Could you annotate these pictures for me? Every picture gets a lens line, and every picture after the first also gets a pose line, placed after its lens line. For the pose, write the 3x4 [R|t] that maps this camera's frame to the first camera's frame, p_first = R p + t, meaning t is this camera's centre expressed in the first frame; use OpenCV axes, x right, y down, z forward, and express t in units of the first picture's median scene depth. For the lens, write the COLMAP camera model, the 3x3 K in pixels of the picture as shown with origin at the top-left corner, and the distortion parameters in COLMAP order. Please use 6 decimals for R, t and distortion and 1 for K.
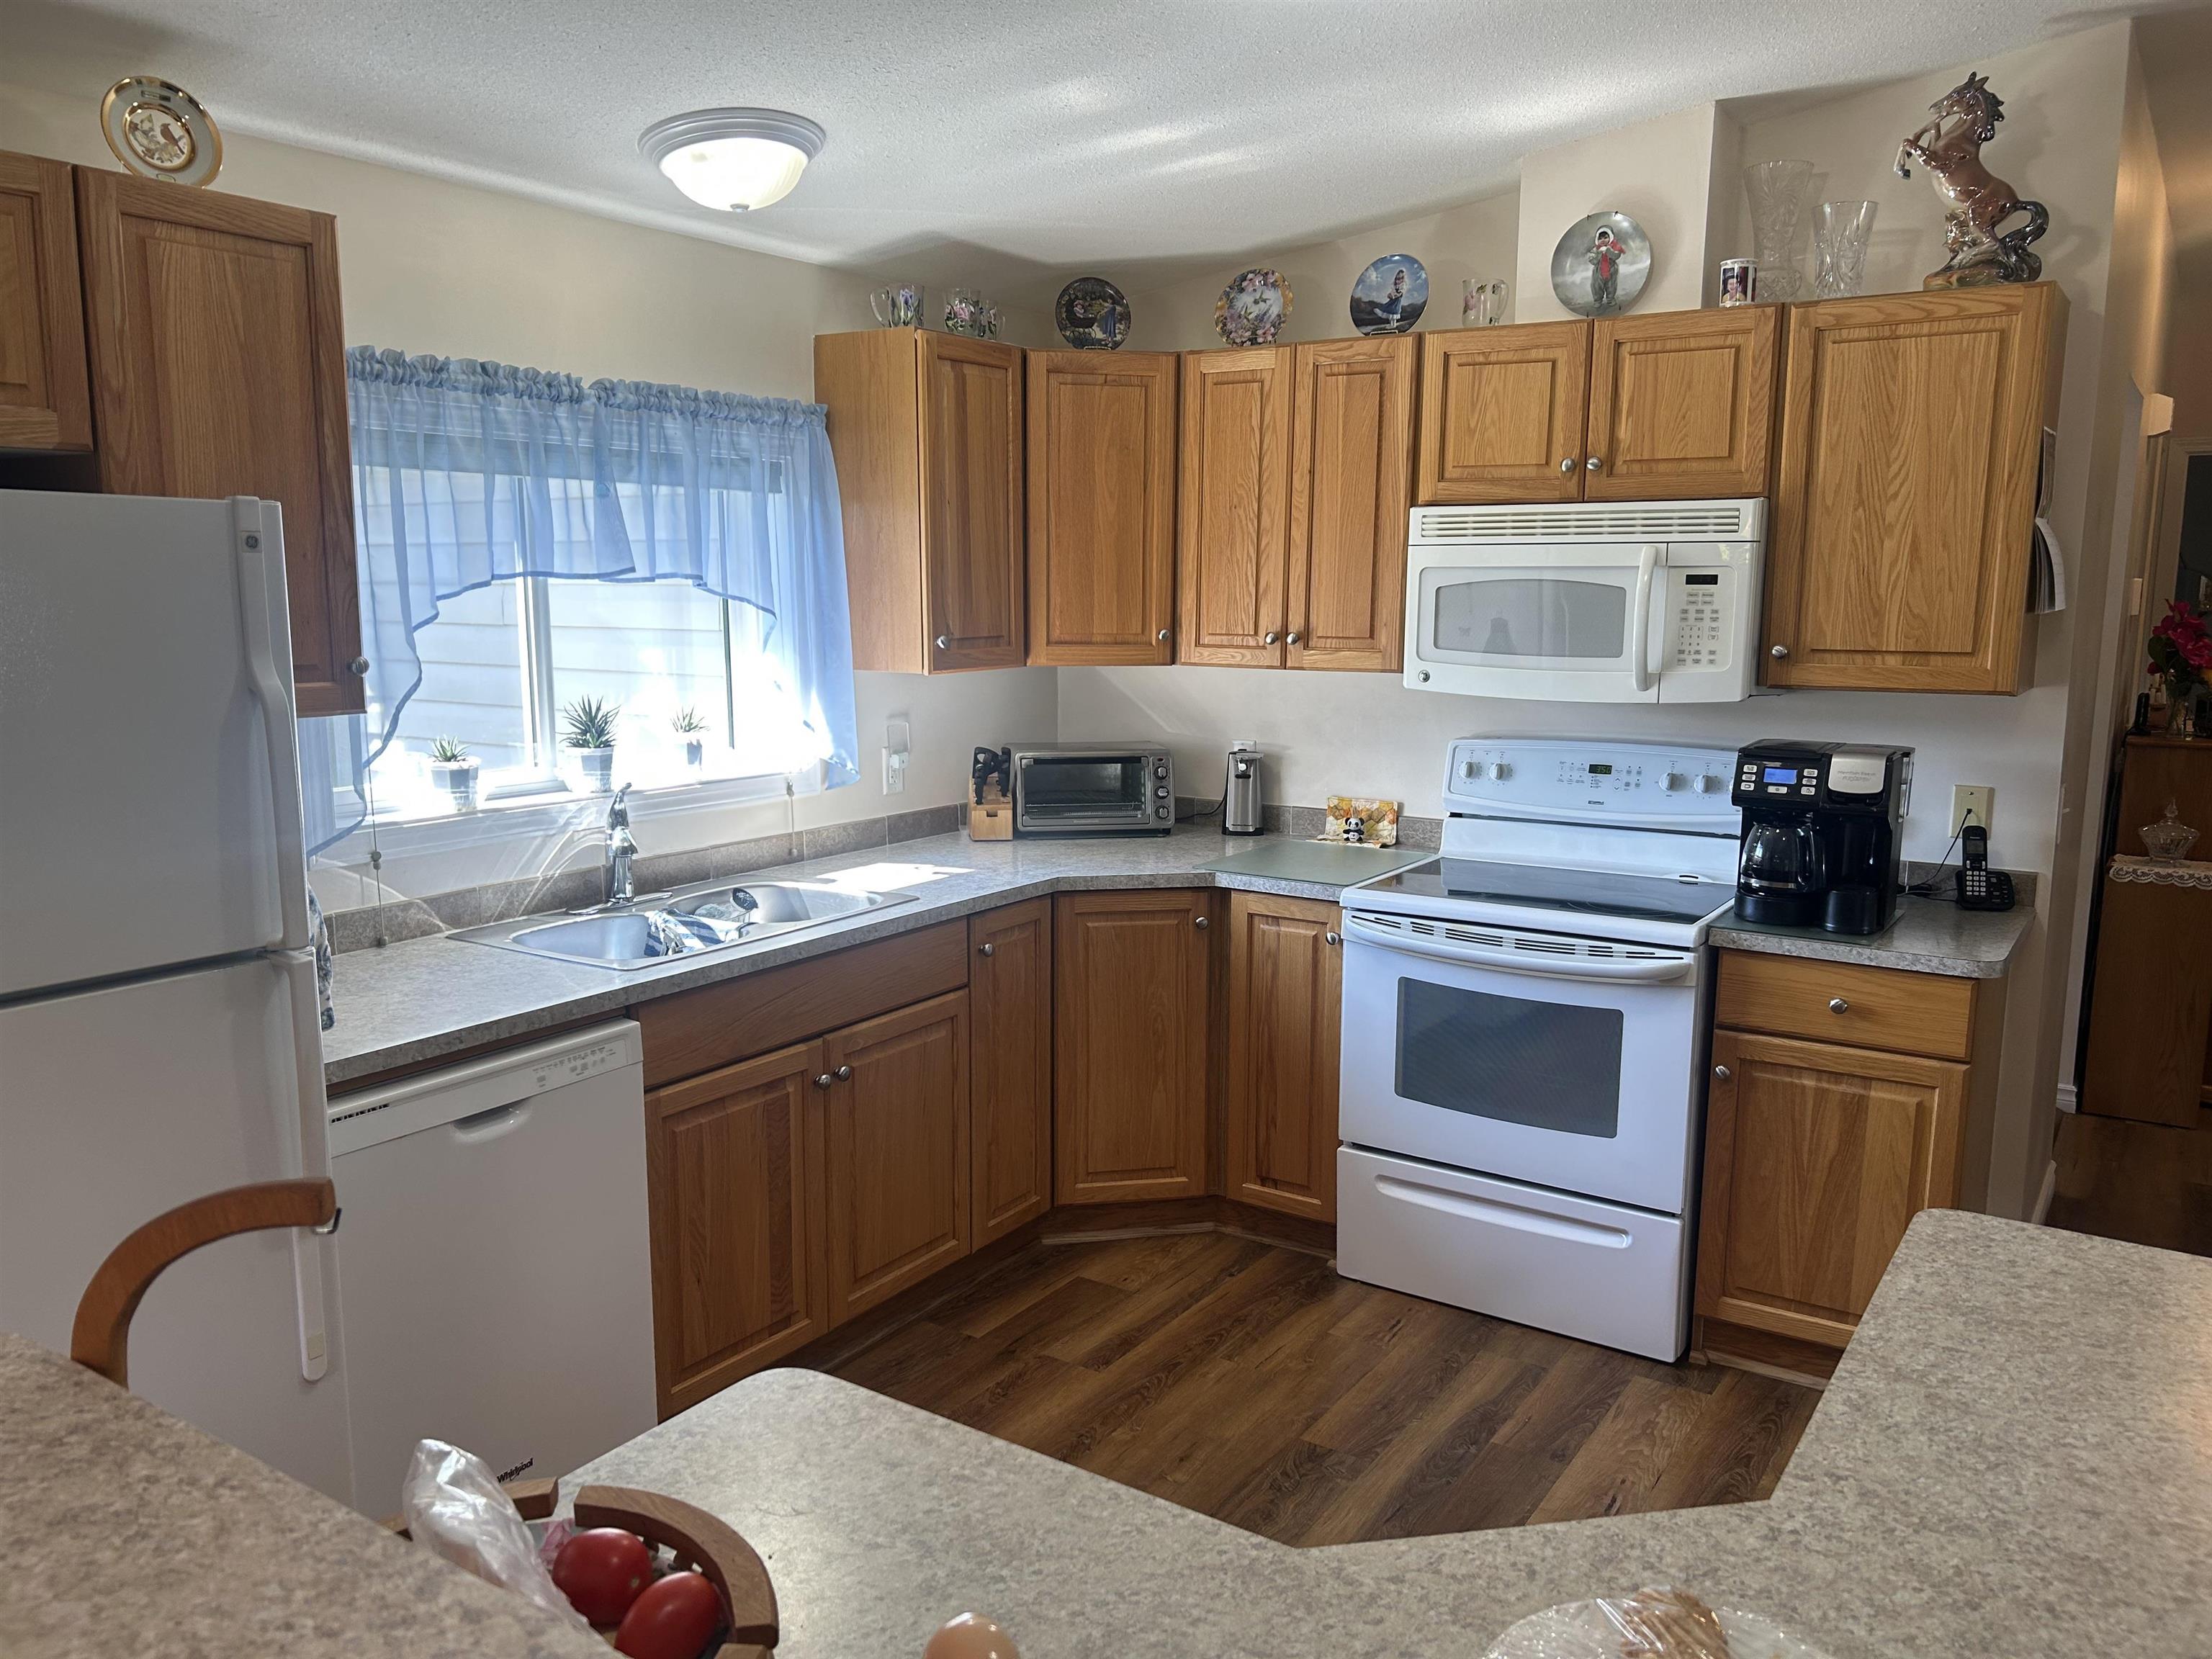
lens RADIAL K [[1672.4, 0, 1106.0], [0, 1672.4, 829.5], [0, 0, 1]] dist [0.047885, -0.091461]
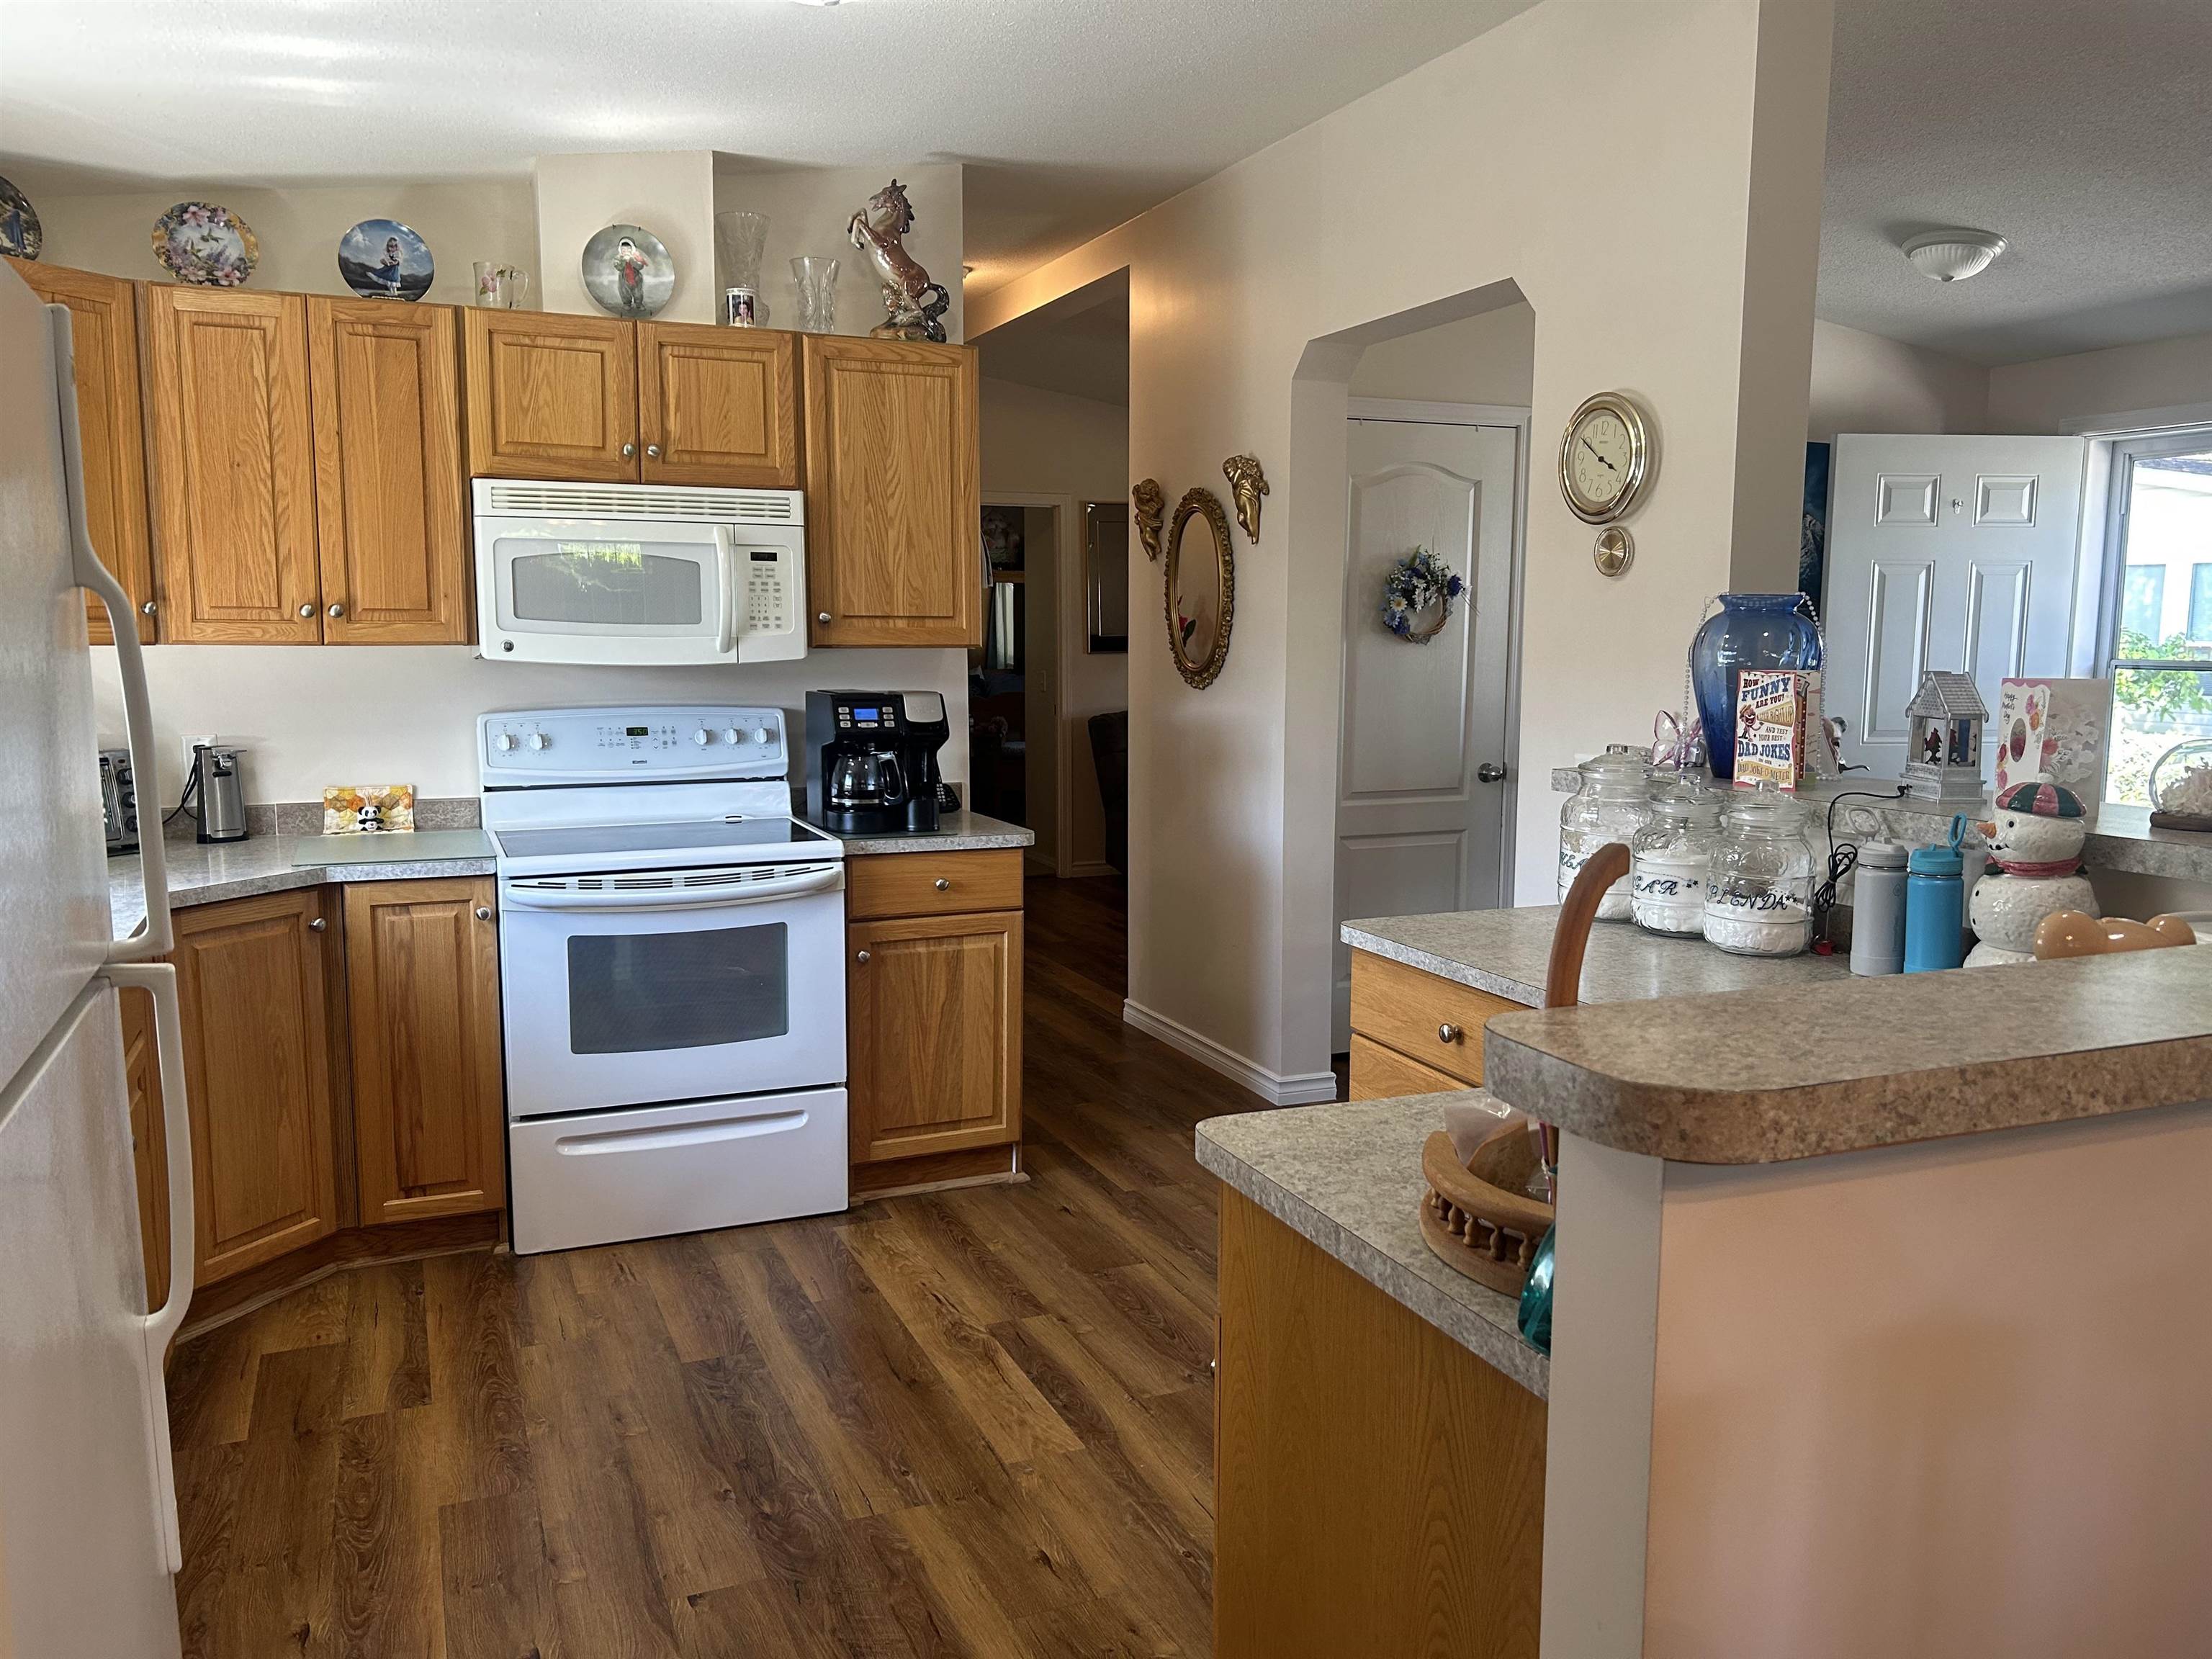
lens RADIAL K [[1672.4, 0, 1106.0], [0, 1672.4, 829.5], [0, 0, 1]] dist [0.047885, -0.091461]
pose [[0.530203, -0.101106, 0.841821, -0.506554], [0.125977, 0.991238, 0.039708, 0.024077], [-0.838460, 0.084997, 0.538294, 0.170002]]
